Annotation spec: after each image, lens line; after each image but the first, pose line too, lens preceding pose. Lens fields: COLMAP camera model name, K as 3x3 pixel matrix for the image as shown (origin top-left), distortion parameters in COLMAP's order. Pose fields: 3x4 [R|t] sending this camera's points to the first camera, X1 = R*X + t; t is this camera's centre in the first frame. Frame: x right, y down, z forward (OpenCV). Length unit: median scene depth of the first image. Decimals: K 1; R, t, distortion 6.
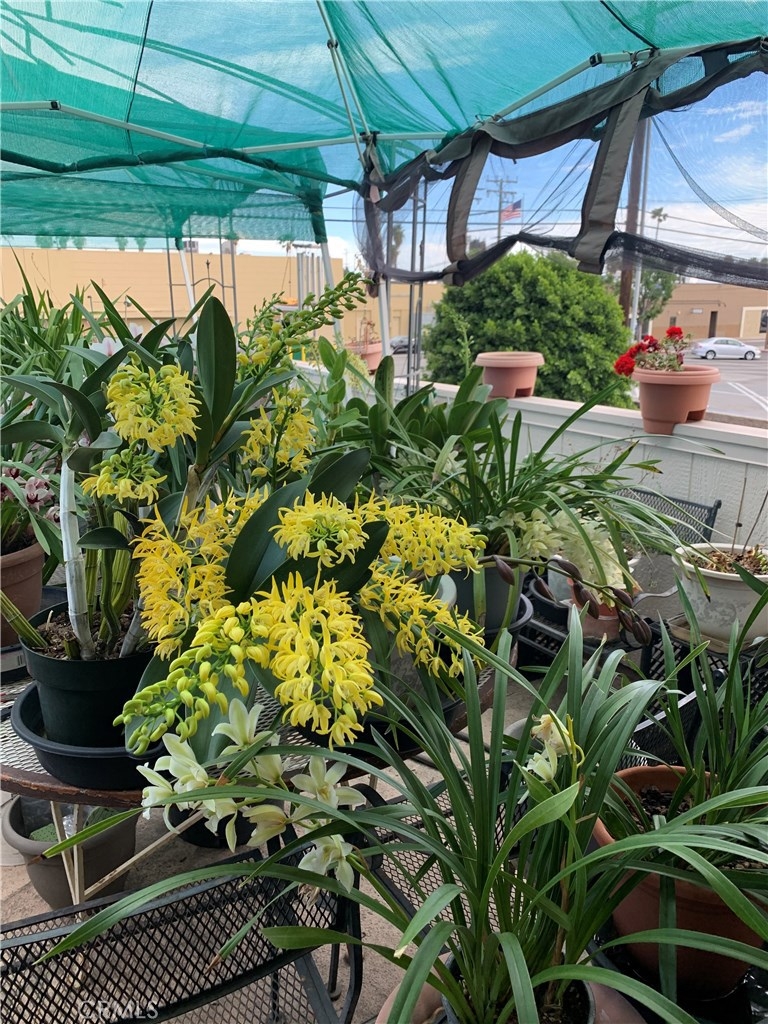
lens RADIAL K [[783.9, 0, 375.9], [0, 783.9, 502.1], [0, 0, 1]] dist [0.034486, -0.039356]
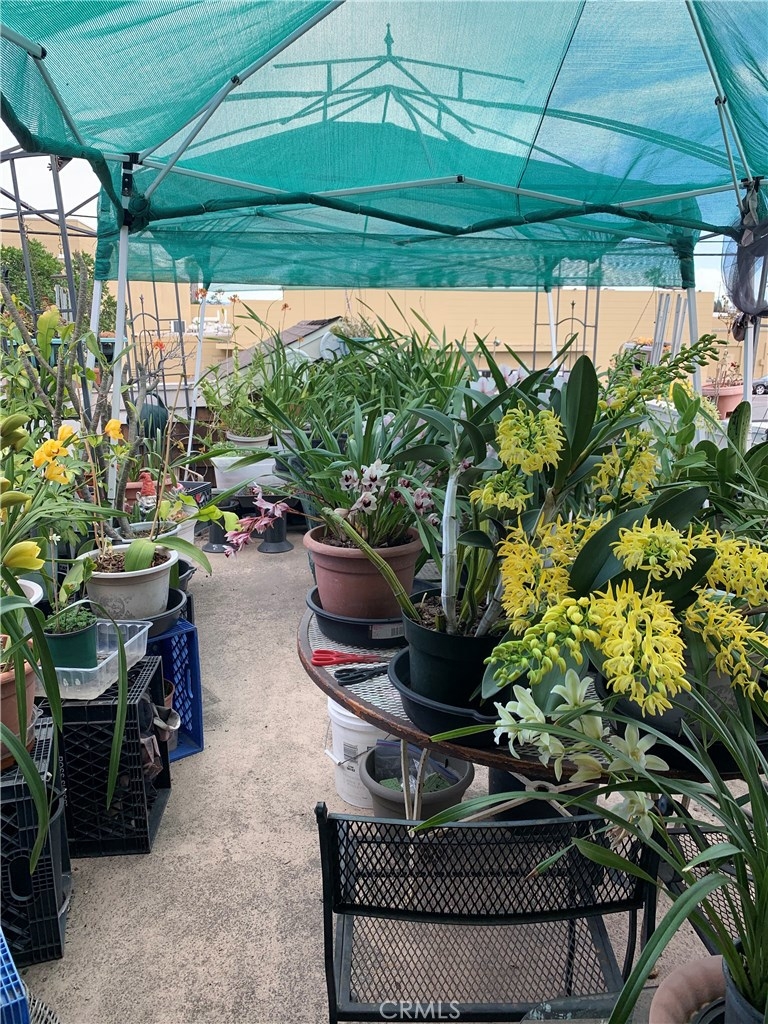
lens RADIAL K [[783.9, 0, 392.4], [0, 783.9, 504.1], [0, 0, 1]] dist [0.034486, -0.039356]
pose [[0.914386, 0.096358, -0.393209, 0.018593], [-0.111422, 0.993651, -0.015608, 0.017836], [0.389209, 0.058084, 0.919317, -0.163777]]
